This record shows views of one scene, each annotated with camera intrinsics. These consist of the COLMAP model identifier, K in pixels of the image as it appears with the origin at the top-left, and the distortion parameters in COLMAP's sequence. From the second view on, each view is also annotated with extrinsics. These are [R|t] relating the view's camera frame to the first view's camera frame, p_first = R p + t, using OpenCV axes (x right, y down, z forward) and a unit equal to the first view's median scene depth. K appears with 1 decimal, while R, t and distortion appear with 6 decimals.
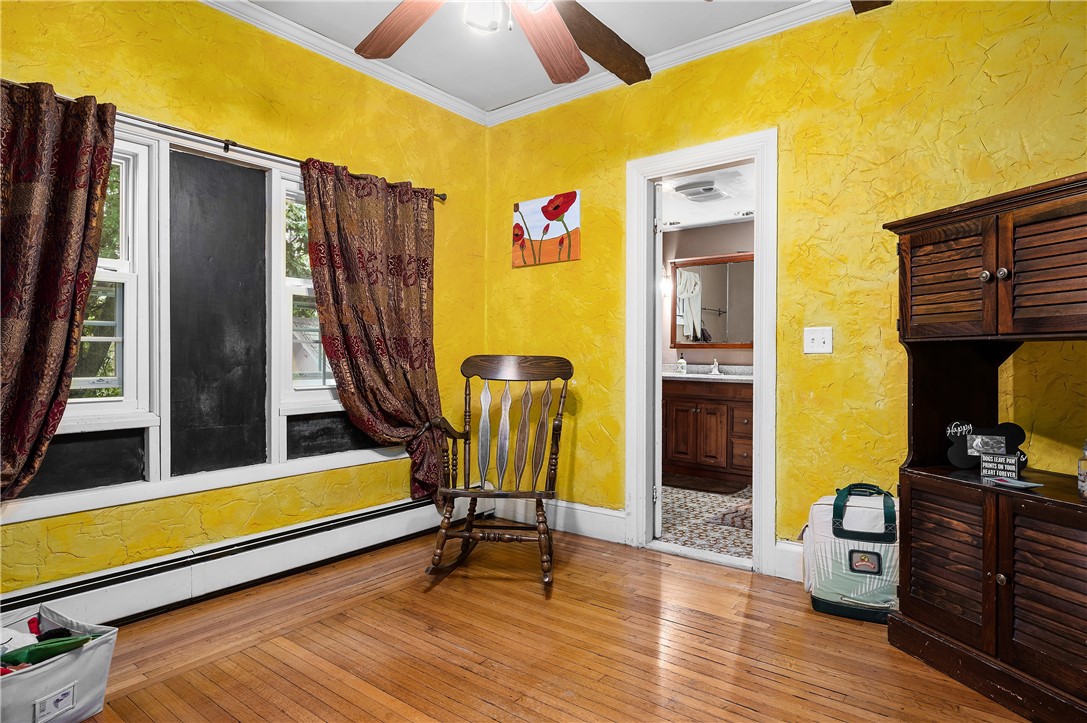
lens RADIAL K [[596.3, 0, 543.7], [0, 596.3, 357.5], [0, 0, 1]] dist [-0.002494, -0.000177]
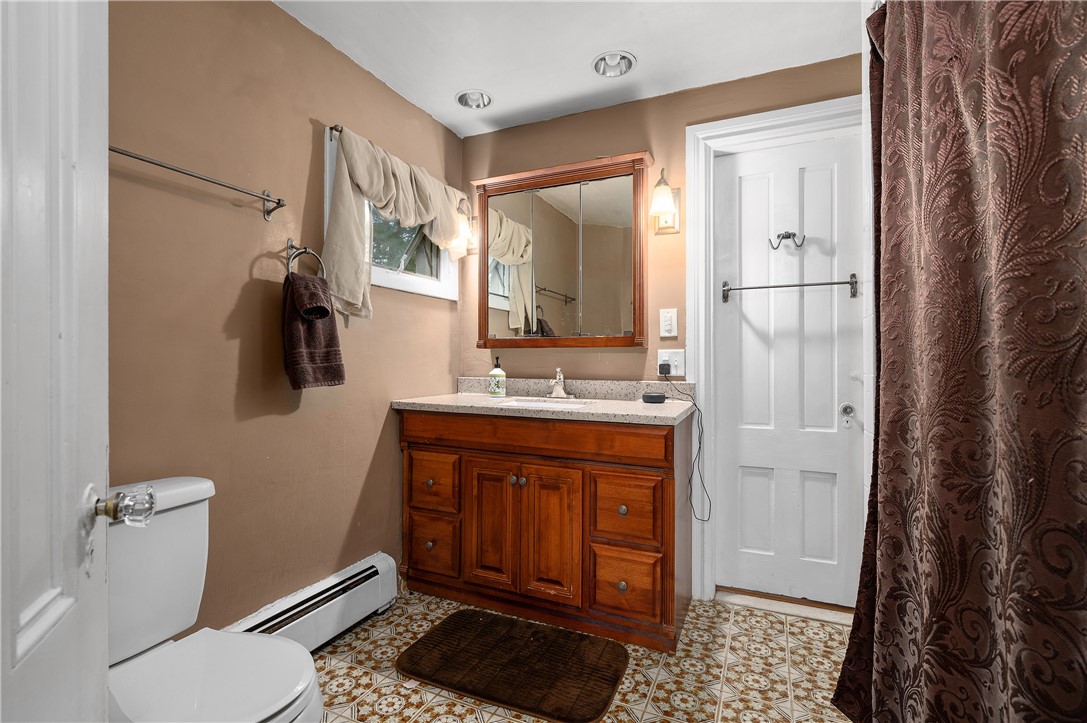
lens RADIAL K [[498.8, 0, 541.6], [0, 498.8, 361.2], [0, 0, 1]] dist [-0.000134, -0.000038]
pose [[0.971701, -0.002117, 0.236206, 0.167565], [0.003363, 0.999982, -0.004873, -0.000980], [-0.236191, 0.005529, 0.971691, 0.570400]]
